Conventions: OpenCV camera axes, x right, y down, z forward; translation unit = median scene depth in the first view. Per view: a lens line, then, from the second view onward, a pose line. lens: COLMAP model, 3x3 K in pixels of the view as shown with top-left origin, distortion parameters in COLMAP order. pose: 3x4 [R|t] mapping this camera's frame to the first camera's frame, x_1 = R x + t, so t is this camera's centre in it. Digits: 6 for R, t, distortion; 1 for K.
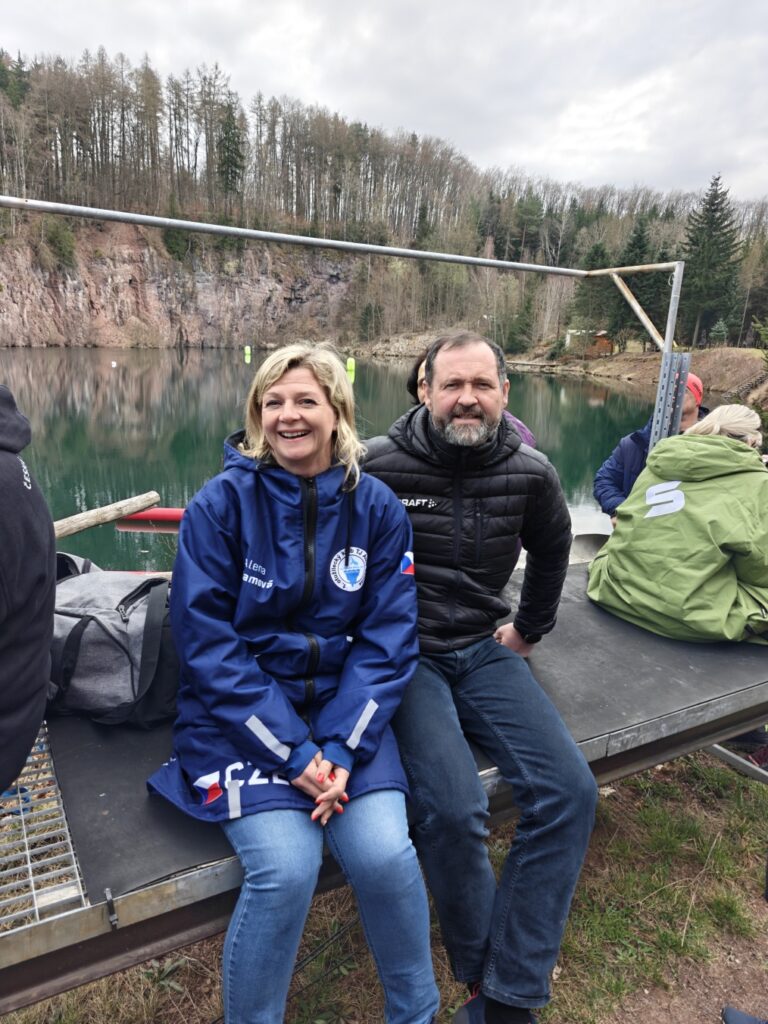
lens RADIAL K [[686.3, 0, 380.3], [0, 686.3, 514.7], [0, 0, 1]] dist [0.036118, -0.043976]
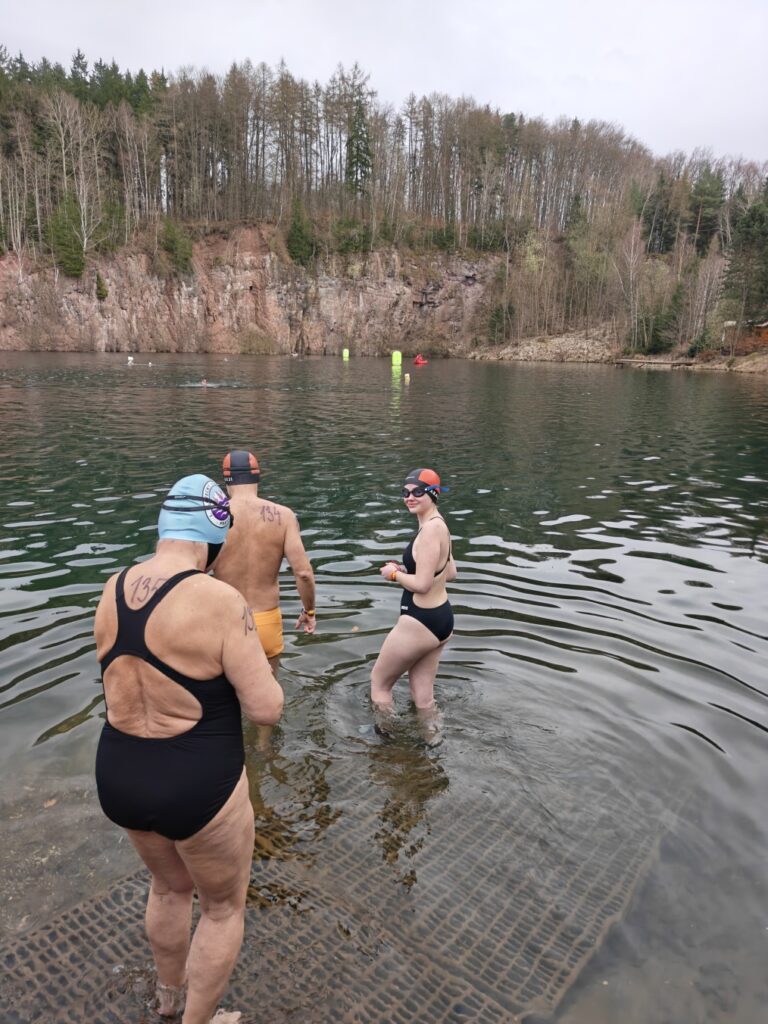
lens RADIAL K [[682.7, 0, 387.2], [0, 682.7, 510.5], [0, 0, 1]] dist [0.016649, 0.002988]
pose [[0.963419, 0.047565, -0.263743, 0.092135], [-0.055857, 0.998150, -0.024024, -0.007643], [0.262113, 0.037877, 0.964294, 0.112758]]
